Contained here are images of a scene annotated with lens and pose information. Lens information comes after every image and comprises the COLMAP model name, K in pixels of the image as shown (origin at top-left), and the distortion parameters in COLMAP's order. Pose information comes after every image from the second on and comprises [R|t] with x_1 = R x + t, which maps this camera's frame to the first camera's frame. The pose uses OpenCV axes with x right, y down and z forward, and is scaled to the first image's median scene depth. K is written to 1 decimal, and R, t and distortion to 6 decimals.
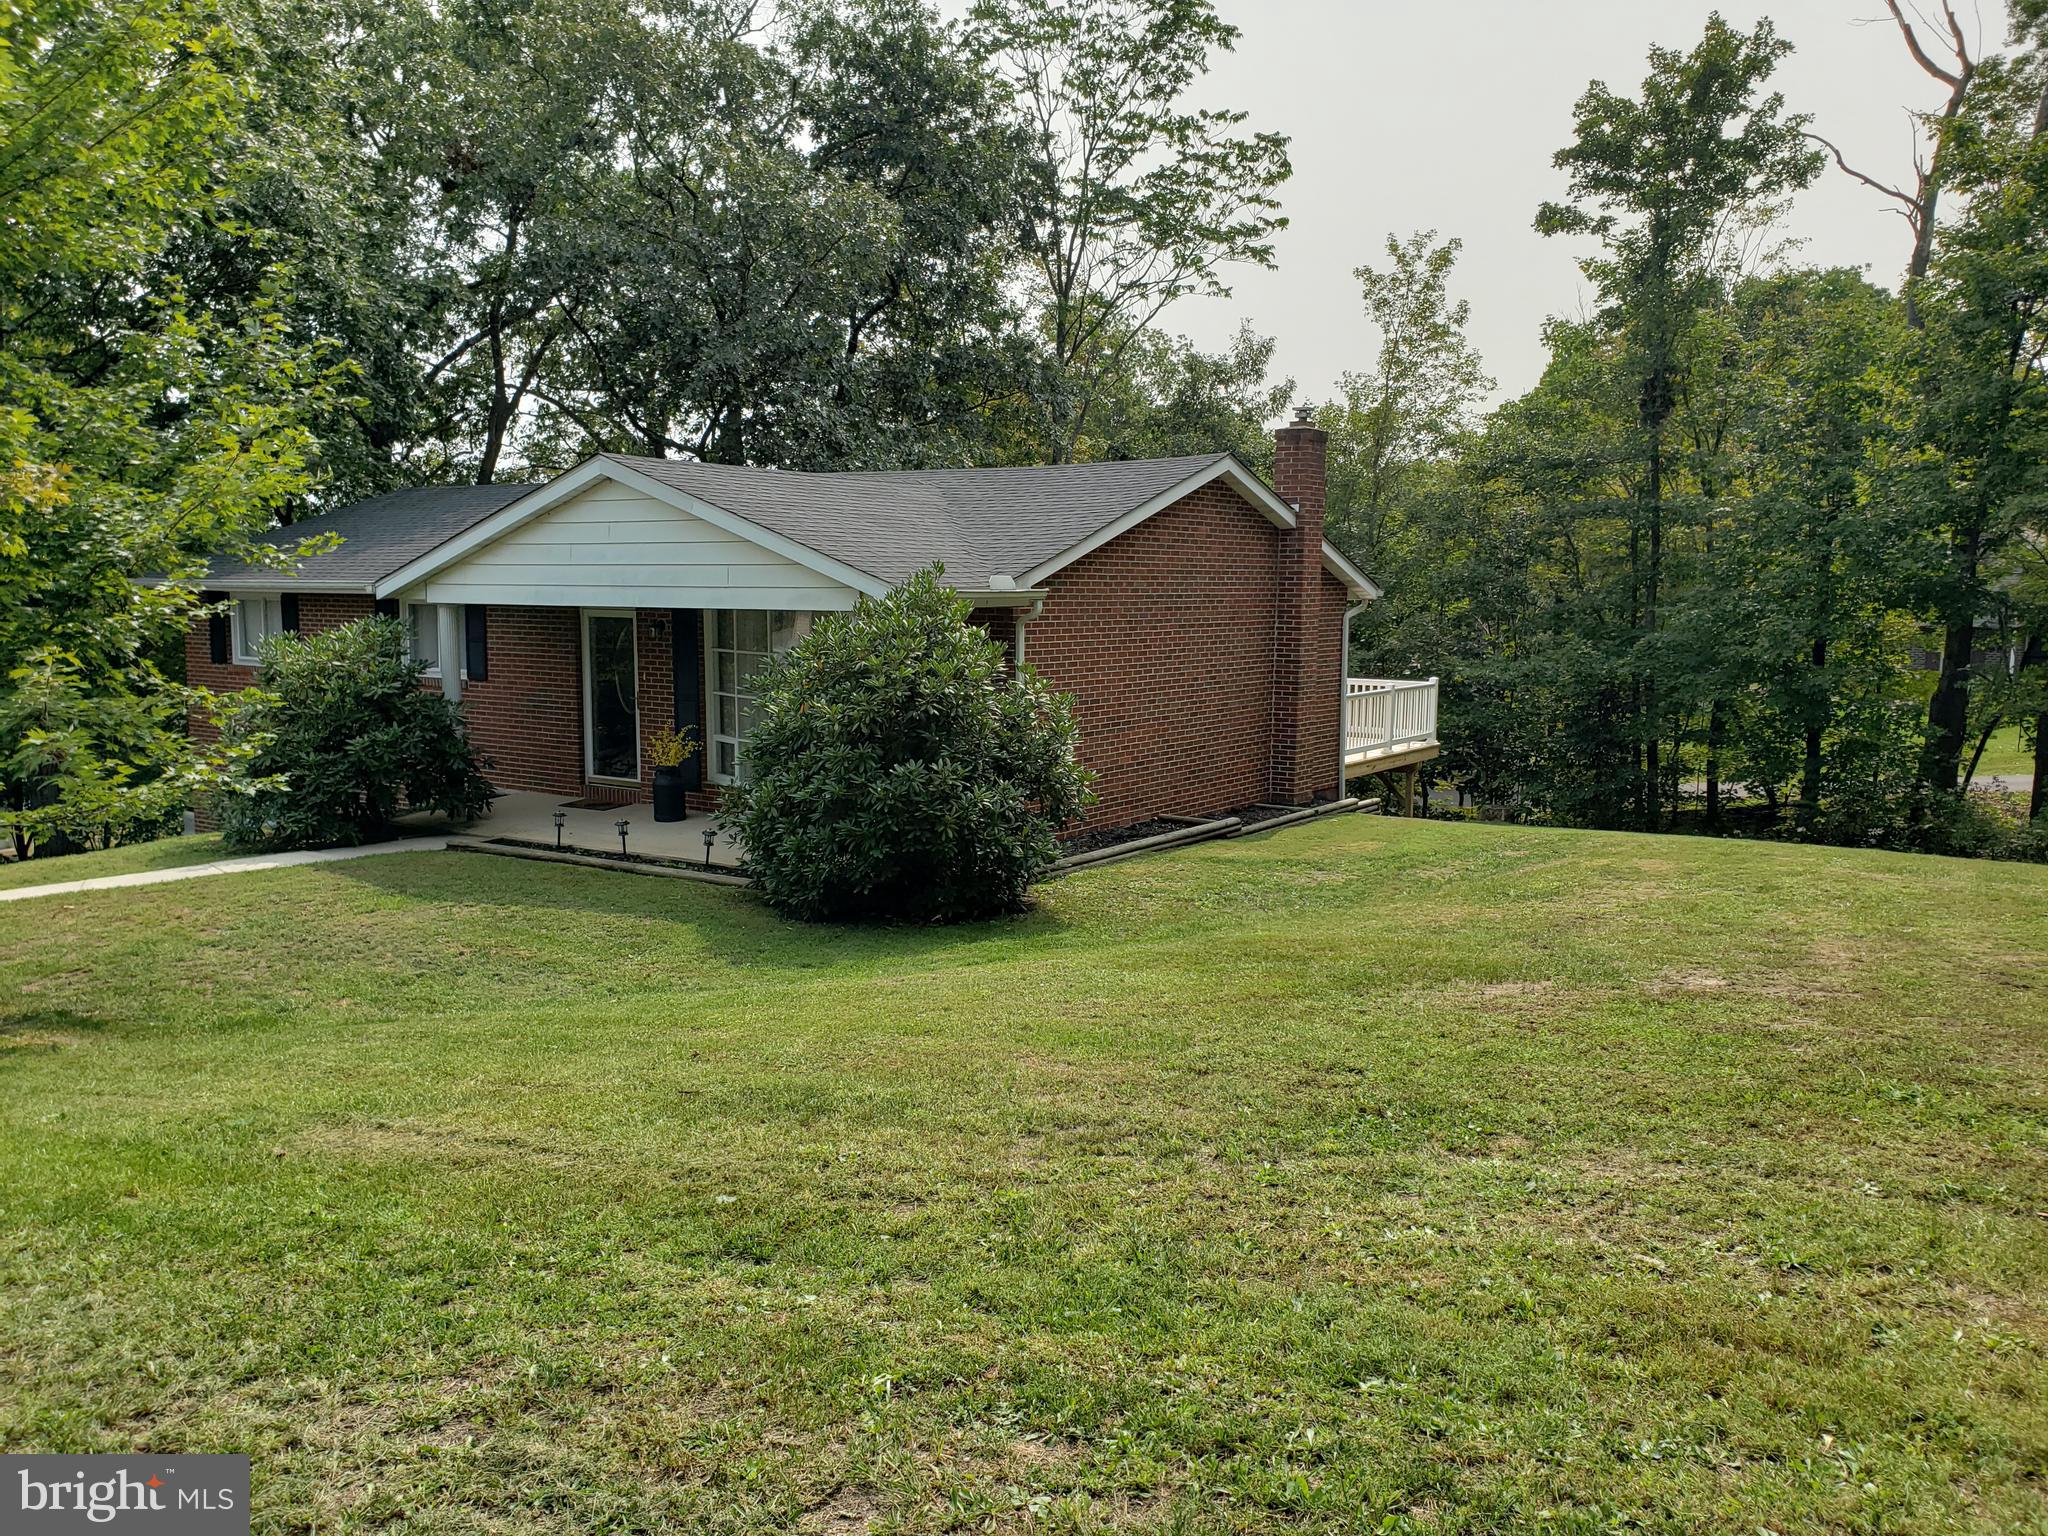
lens RADIAL K [[1631.5, 0, 1024.0], [0, 1631.5, 768.0], [0, 0, 1]] dist [0.000923, 0.001965]
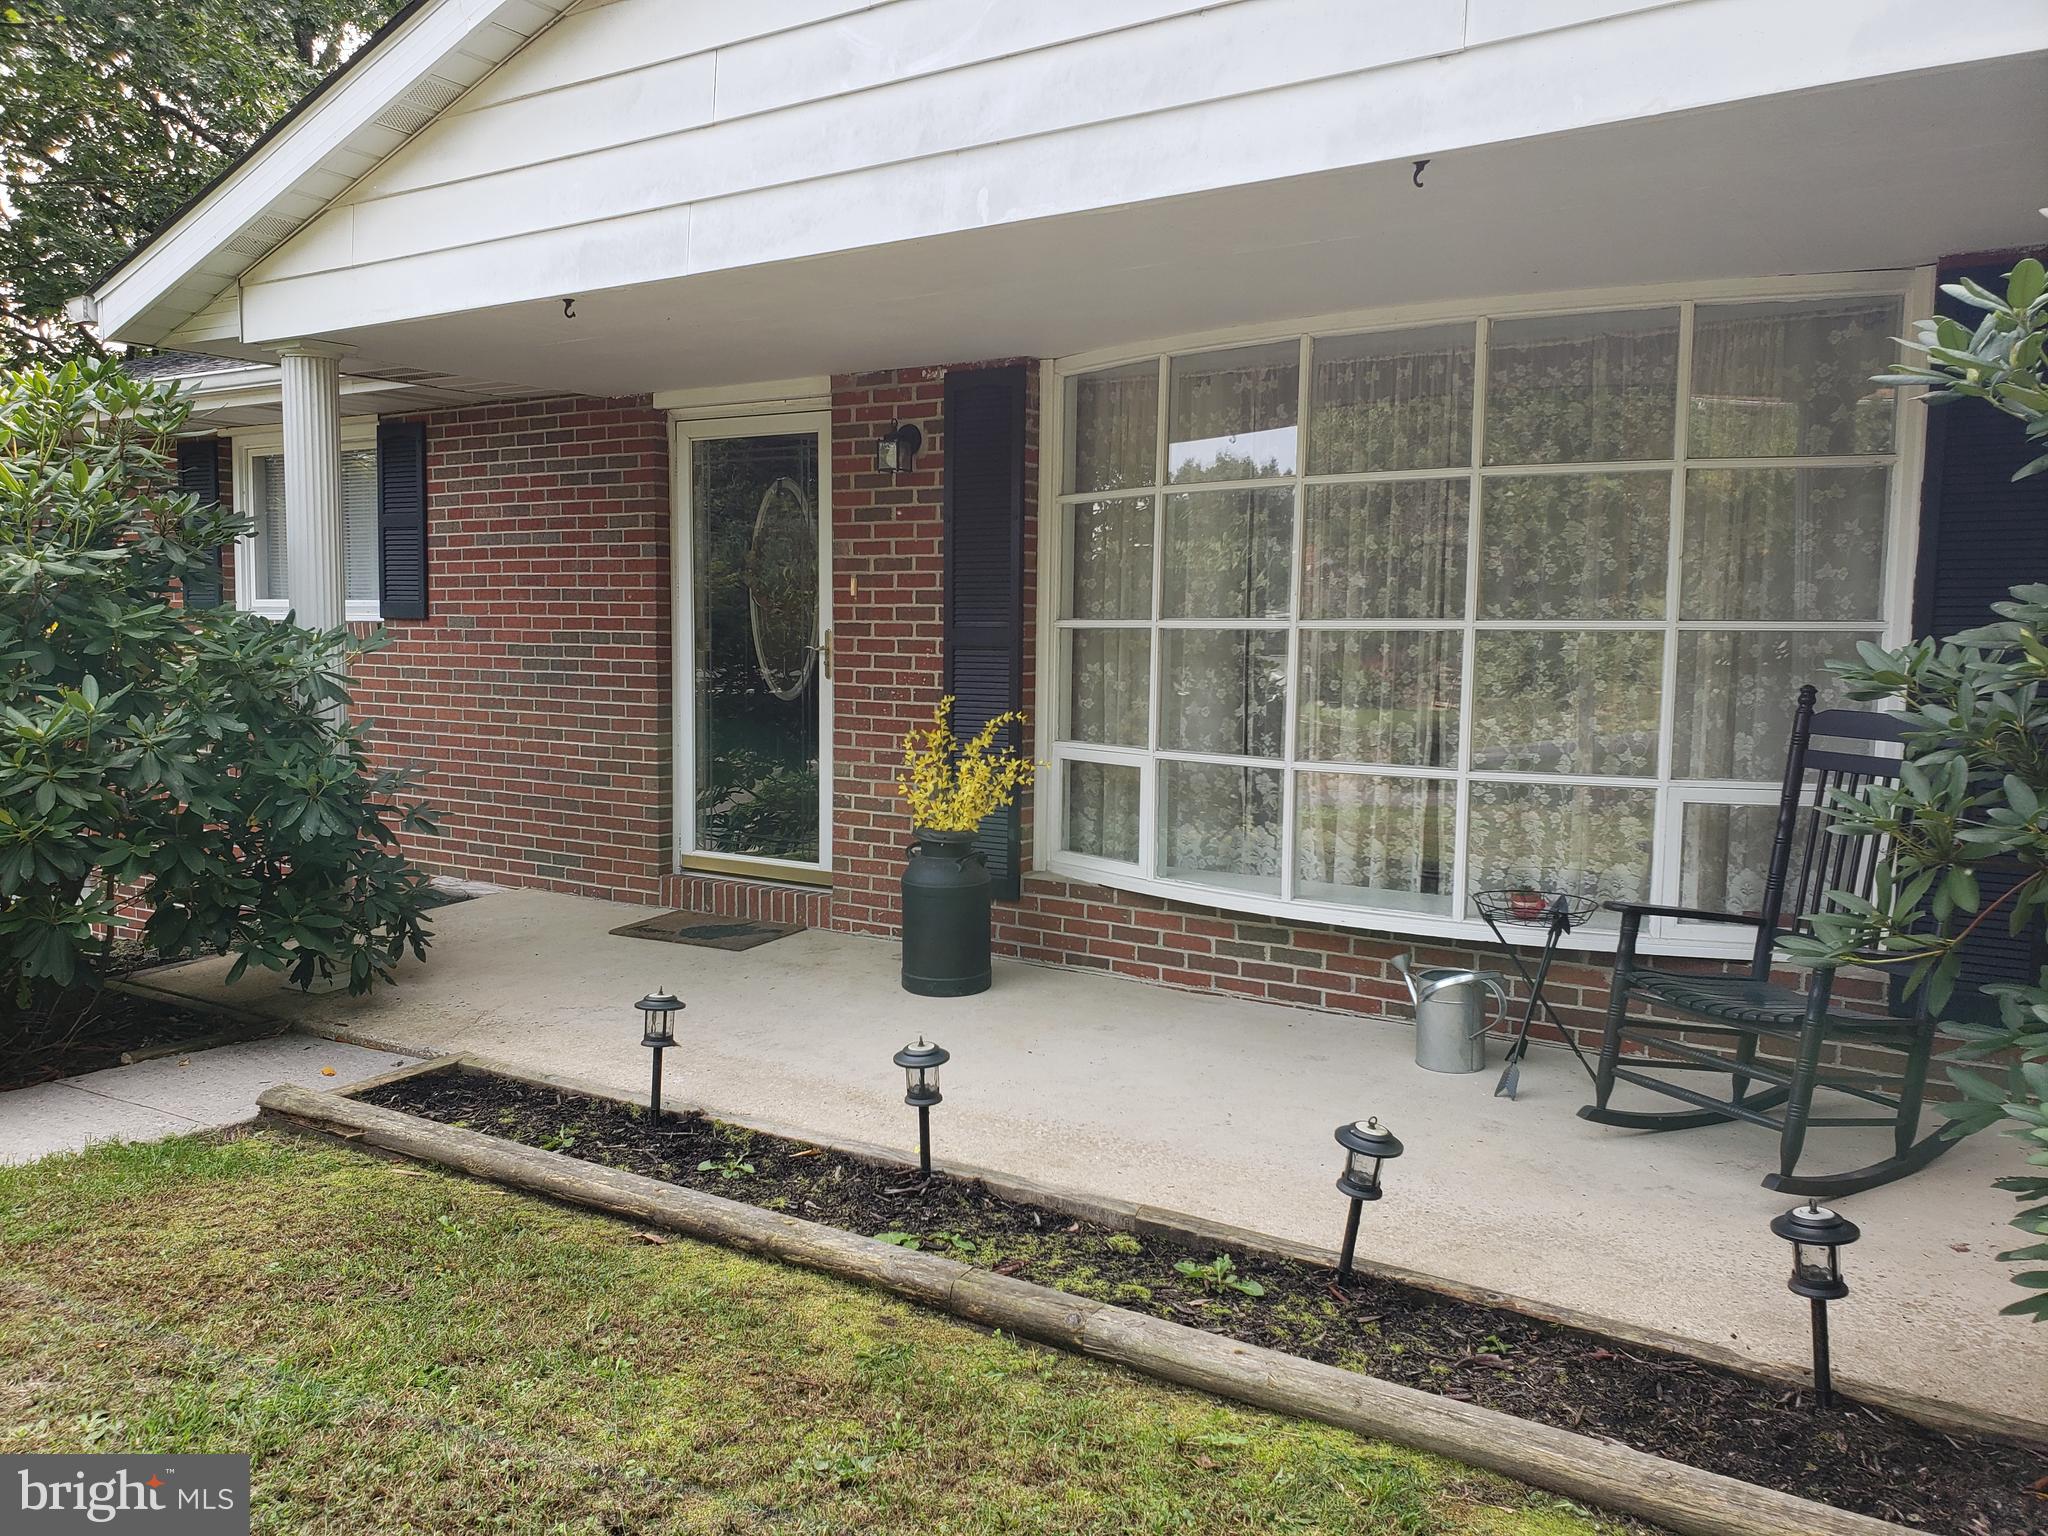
lens RADIAL K [[1724.7, 0, 977.1], [0, 1724.7, 759.2], [0, 0, 1]] dist [0.022658, -0.004731]
pose [[0.999810, 0.007136, -0.018129, -0.201214], [-0.007840, 0.999207, -0.039041, -0.002003], [0.017837, 0.039176, 0.999073, 0.626388]]
